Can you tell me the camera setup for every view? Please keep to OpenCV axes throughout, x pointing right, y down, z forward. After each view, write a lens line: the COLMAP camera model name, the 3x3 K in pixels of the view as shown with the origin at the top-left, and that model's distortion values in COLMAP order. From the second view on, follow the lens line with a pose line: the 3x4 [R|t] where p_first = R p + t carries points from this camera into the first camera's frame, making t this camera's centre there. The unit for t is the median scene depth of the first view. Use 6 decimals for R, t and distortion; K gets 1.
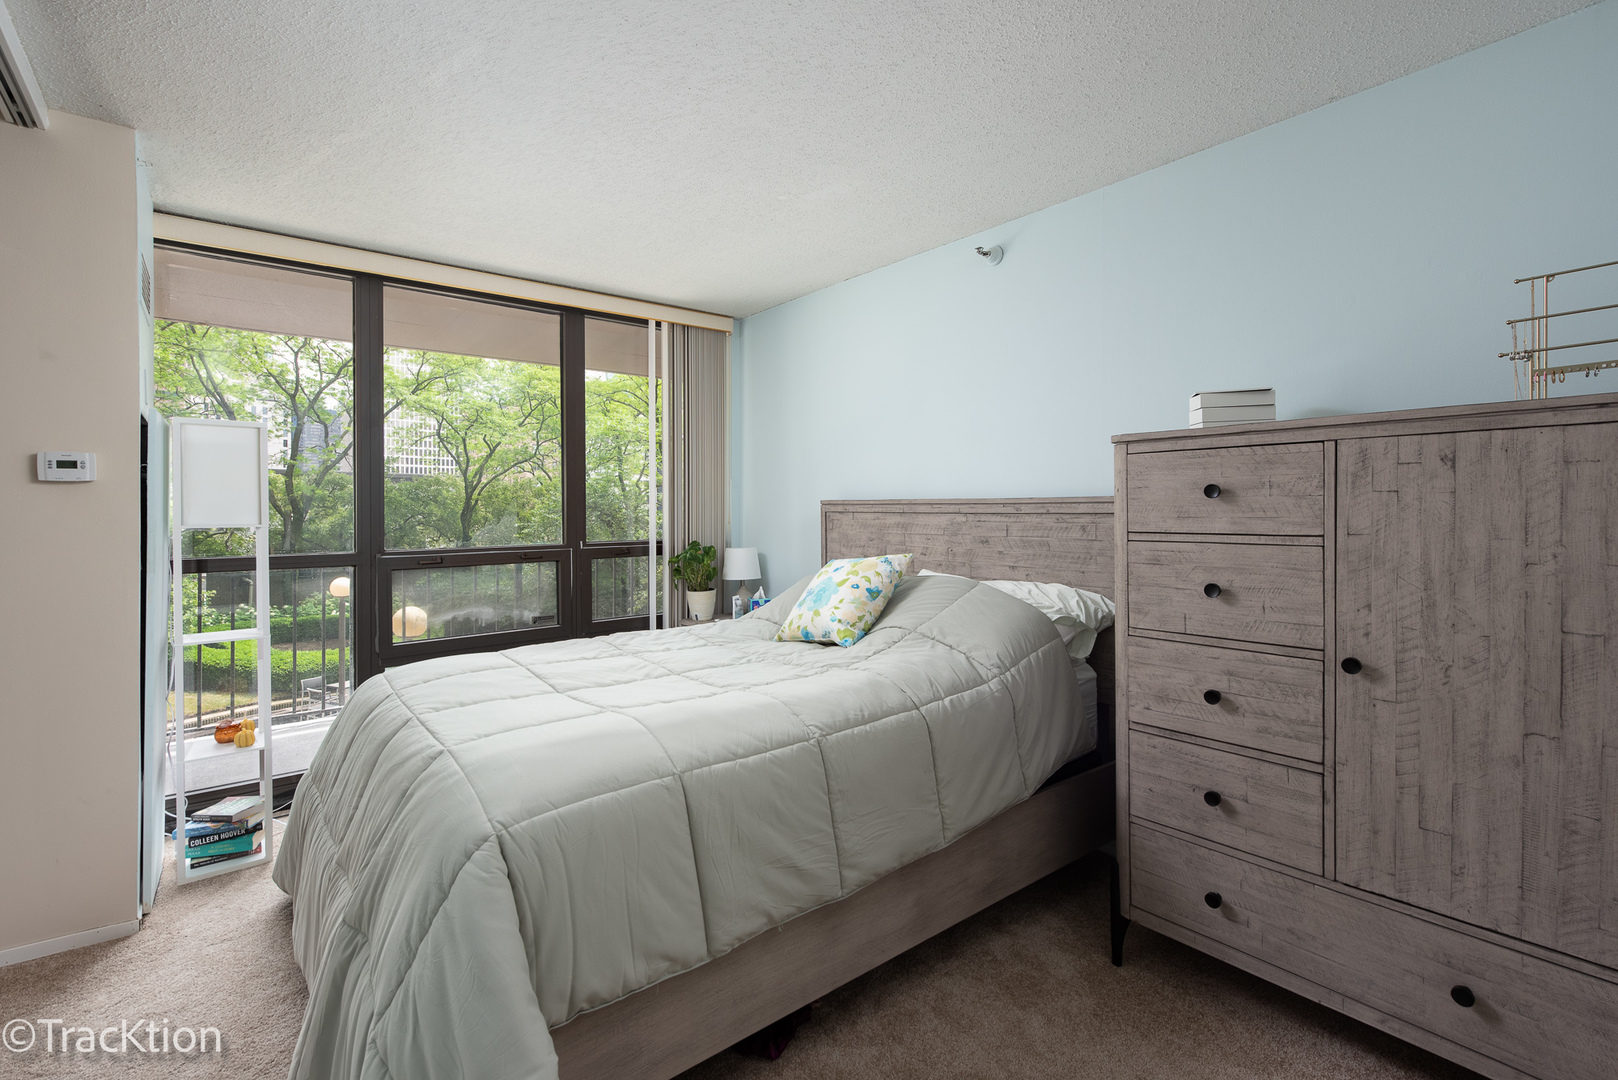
lens RADIAL K [[705.4, 0, 810.3], [0, 705.4, 523.1], [0, 0, 1]] dist [-0.024061, -0.000703]
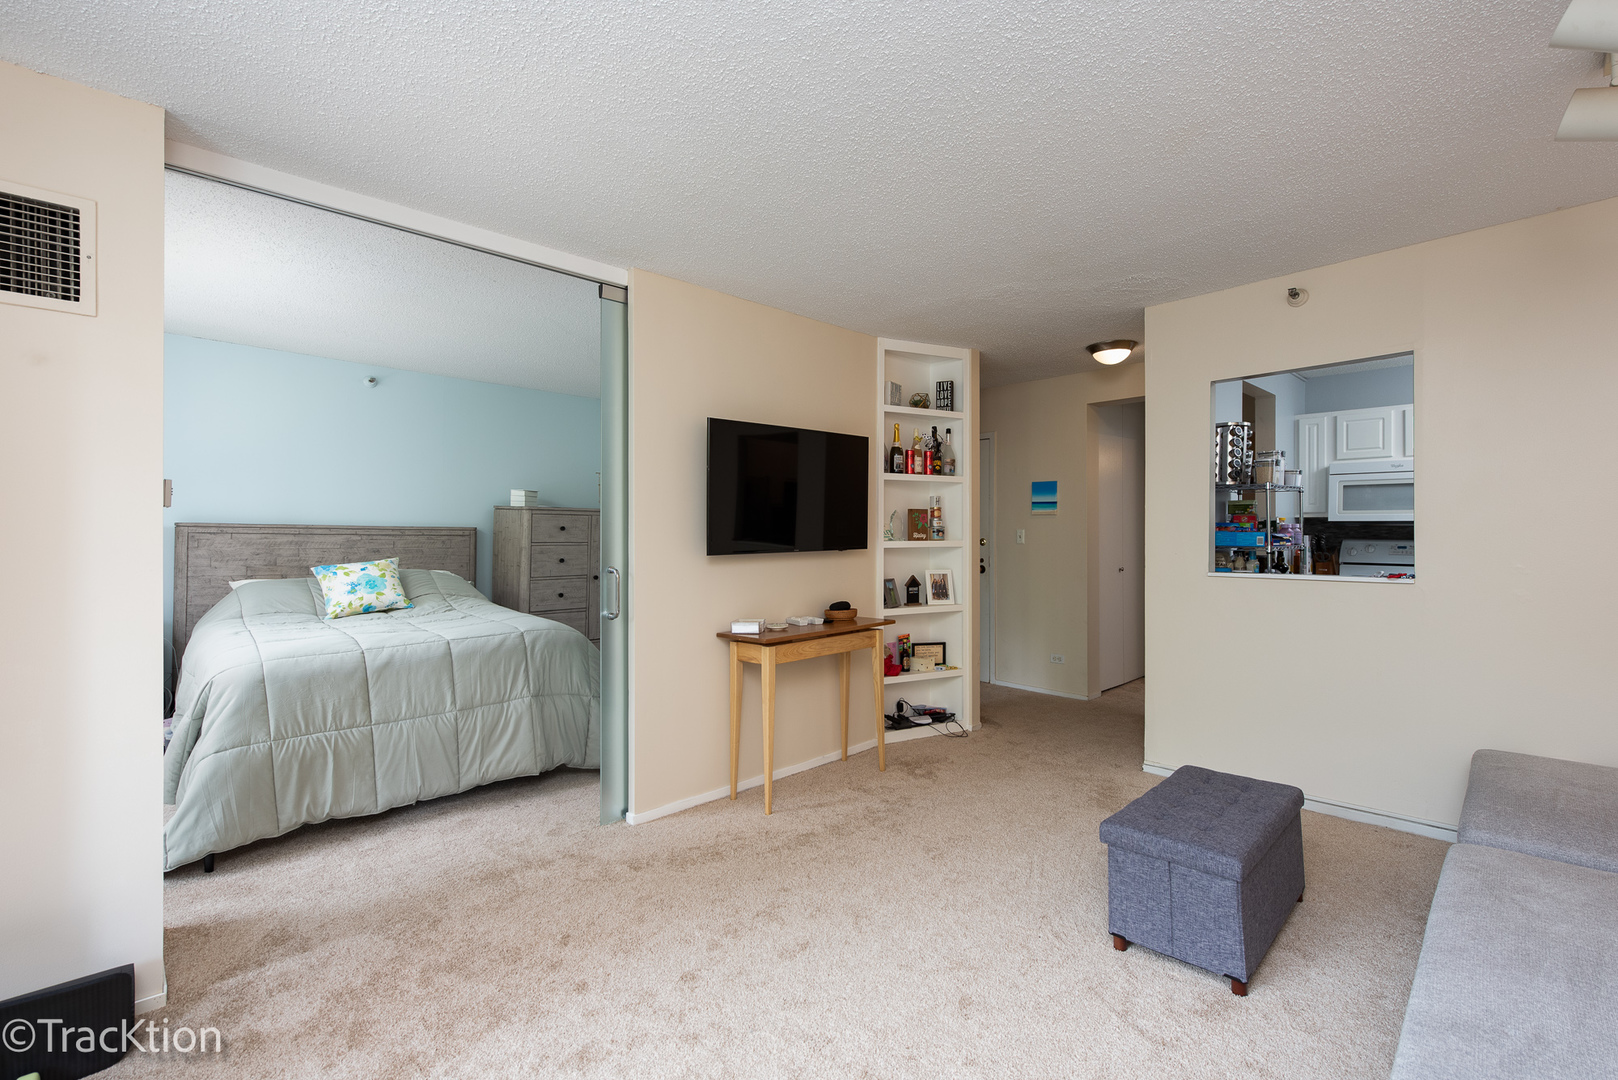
lens RADIAL K [[705.4, 0, 809.1], [0, 705.4, 536.0], [0, 0, 1]] dist [-0.024061, -0.000703]
pose [[-0.049209, -0.005735, 0.998772, -1.630331], [0.005957, 0.999964, 0.006036, -0.016053], [-0.998771, 0.006246, -0.049173, 0.034837]]
